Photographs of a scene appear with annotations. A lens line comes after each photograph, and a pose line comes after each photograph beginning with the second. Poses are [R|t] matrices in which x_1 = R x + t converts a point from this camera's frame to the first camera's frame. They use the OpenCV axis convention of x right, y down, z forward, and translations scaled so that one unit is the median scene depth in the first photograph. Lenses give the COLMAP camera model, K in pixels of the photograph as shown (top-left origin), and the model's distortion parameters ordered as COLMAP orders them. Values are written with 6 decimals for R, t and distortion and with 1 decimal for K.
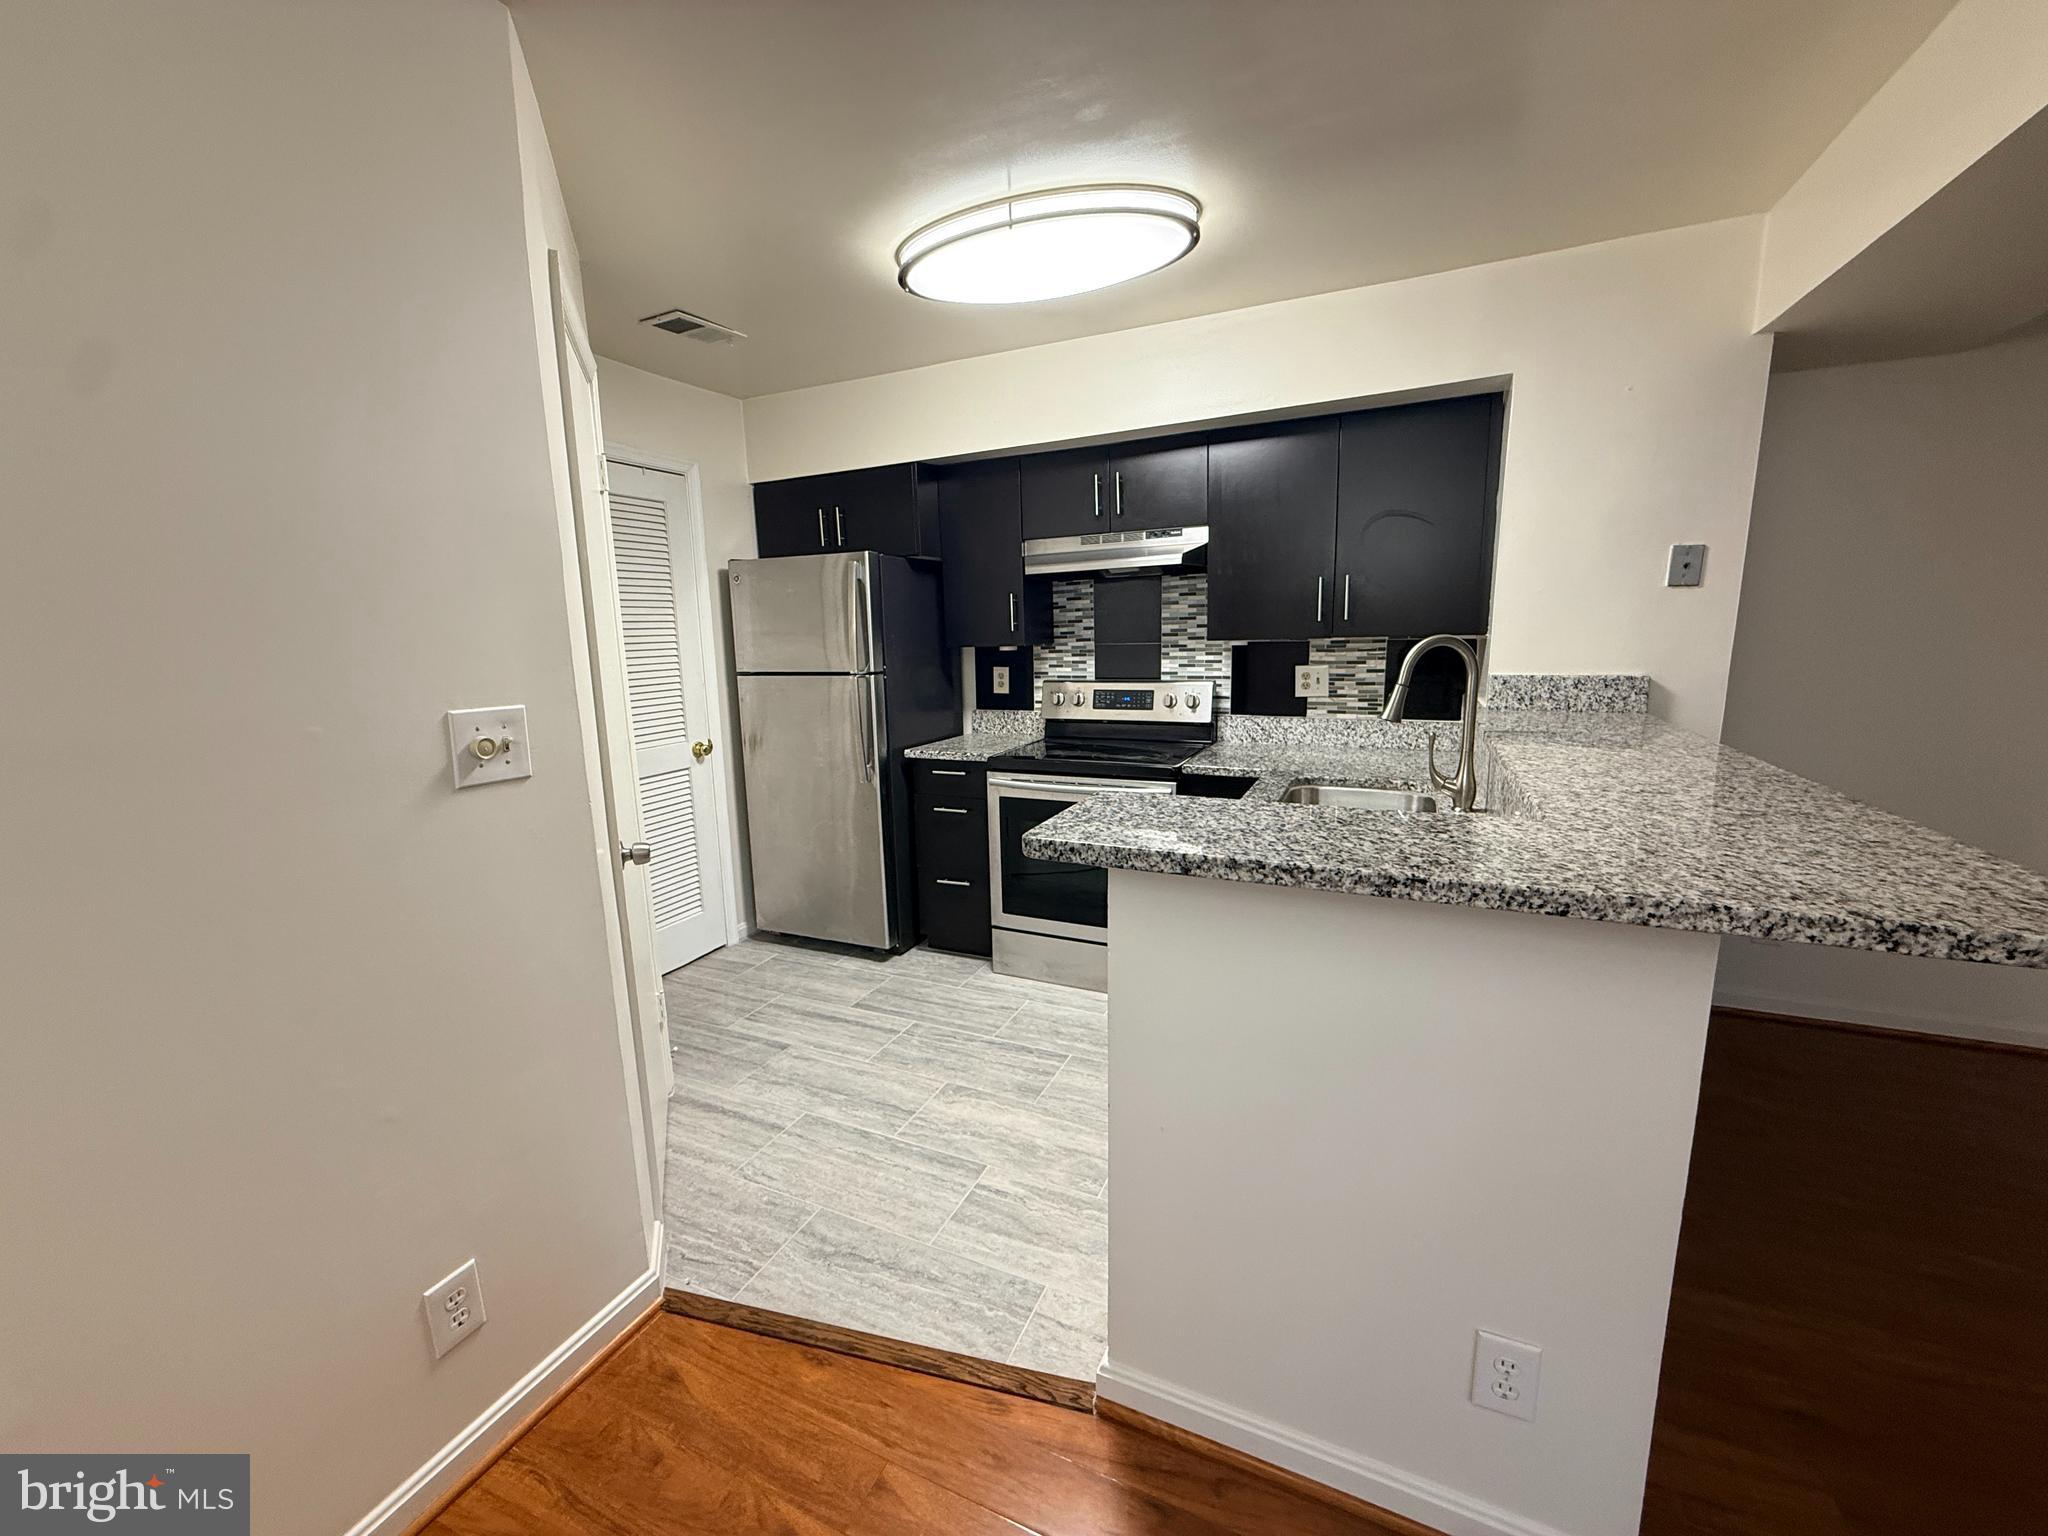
lens RADIAL K [[815.0, 0, 1016.7], [0, 815.0, 769.4], [0, 0, 1]] dist [0.000151, -0.000154]
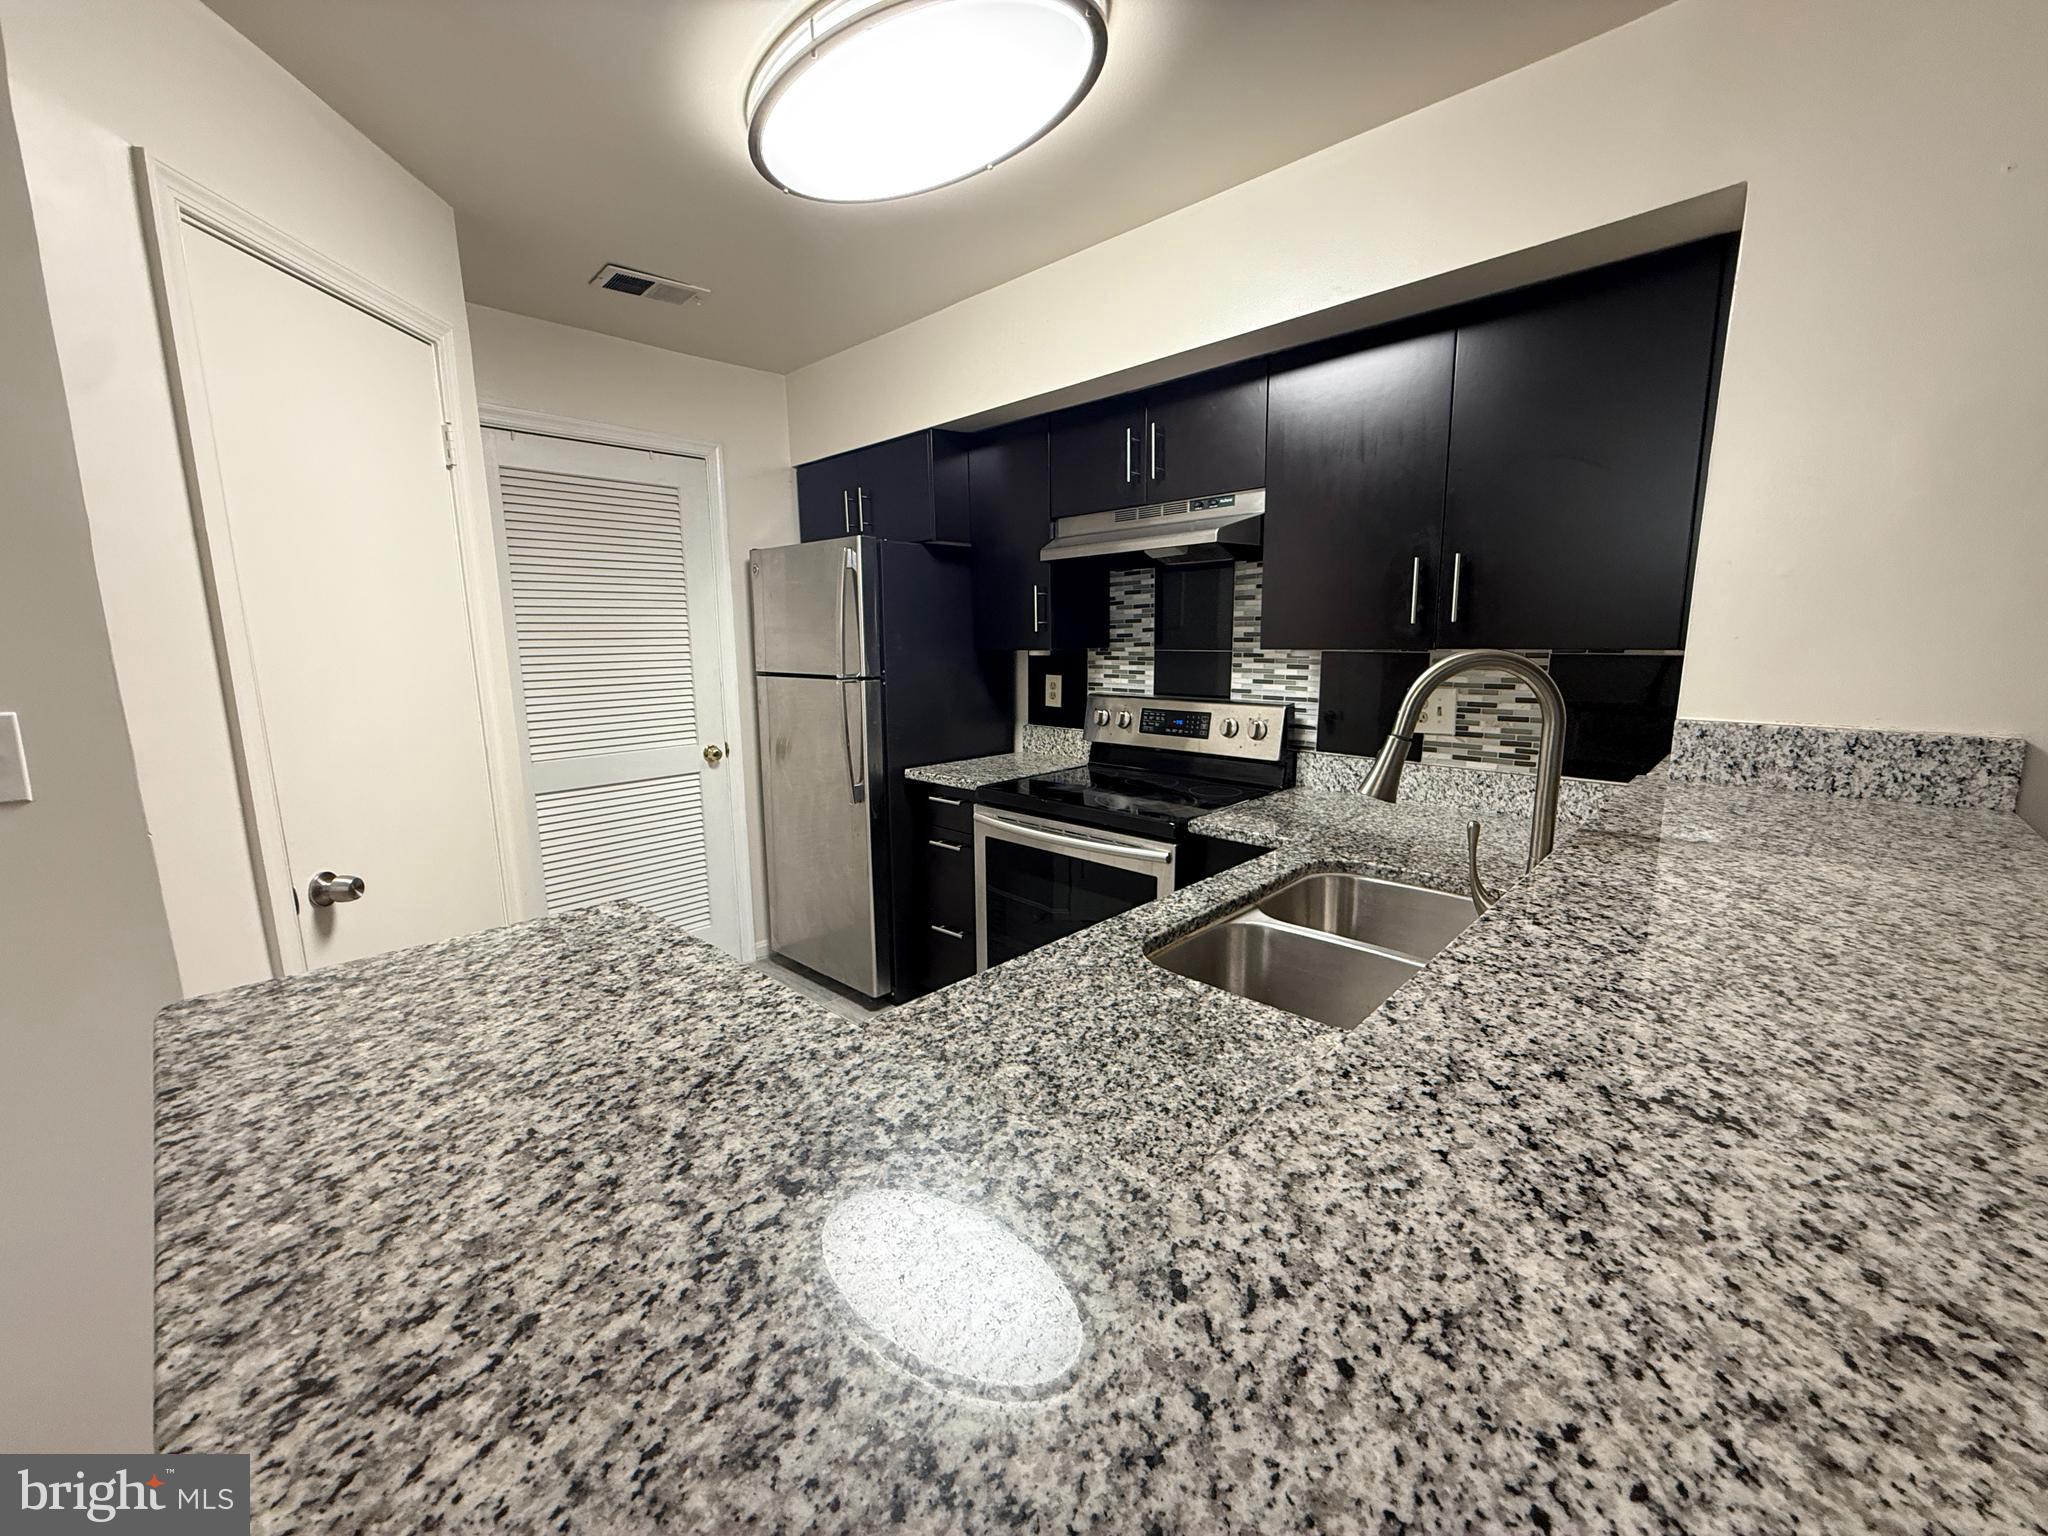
lens RADIAL K [[815.0, 0, 1016.7], [0, 815.0, 769.4], [0, 0, 1]] dist [0.000151, -0.000154]
pose [[0.947129, 0.068877, -0.313373, 0.246435], [-0.068872, 0.997564, 0.011100, -0.042185], [0.313374, 0.011069, 0.949565, 0.233492]]
